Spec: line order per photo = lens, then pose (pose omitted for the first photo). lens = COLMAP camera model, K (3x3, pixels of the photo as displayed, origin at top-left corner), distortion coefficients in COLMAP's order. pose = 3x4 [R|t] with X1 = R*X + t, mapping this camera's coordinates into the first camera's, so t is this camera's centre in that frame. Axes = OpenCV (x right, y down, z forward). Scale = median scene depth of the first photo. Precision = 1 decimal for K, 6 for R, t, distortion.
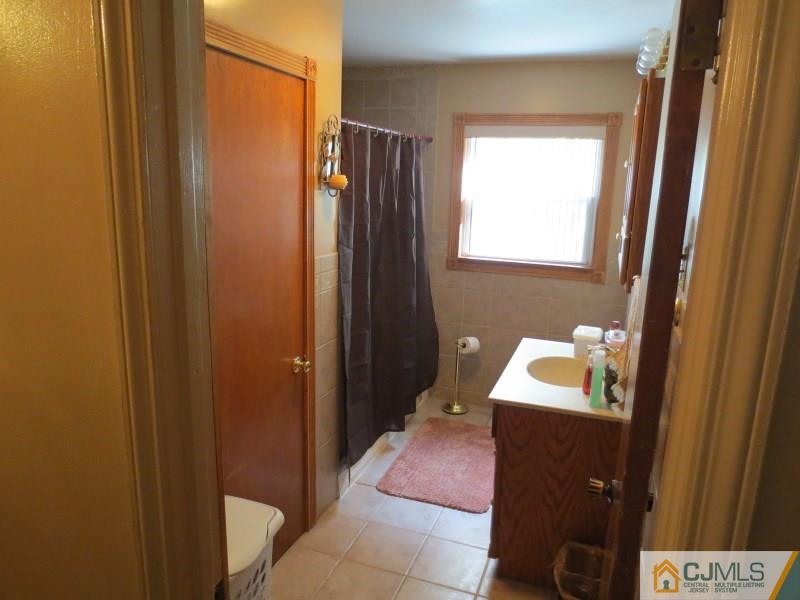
lens RADIAL K [[565.1, 0, 401.5], [0, 565.1, 301.2], [0, 0, 1]] dist [-0.043386, 0.021024]
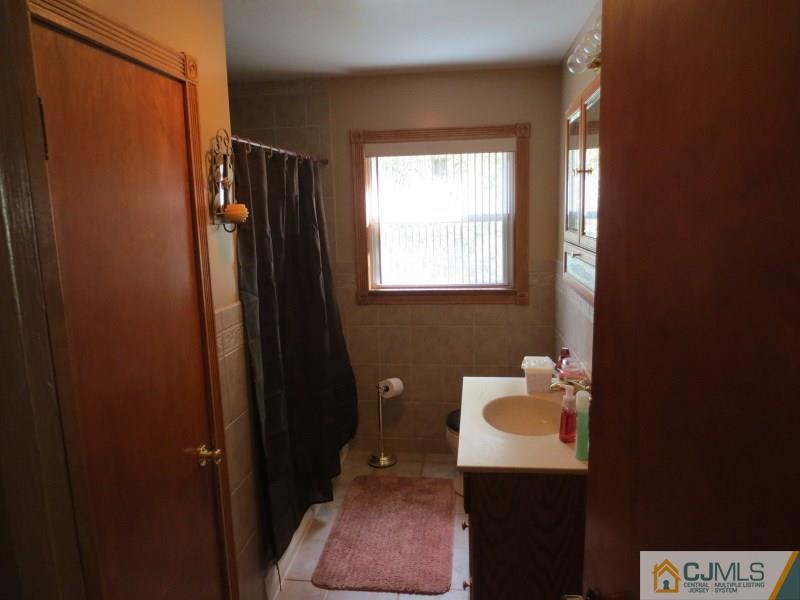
lens RADIAL K [[565.1, 0, 398.7], [0, 565.1, 300.4], [0, 0, 1]] dist [-0.043386, 0.021024]
pose [[0.974073, -0.092900, 0.206279, -0.053903], [0.102945, 0.993942, -0.038485, -0.031503], [-0.201455, 0.058723, 0.977736, 0.164182]]
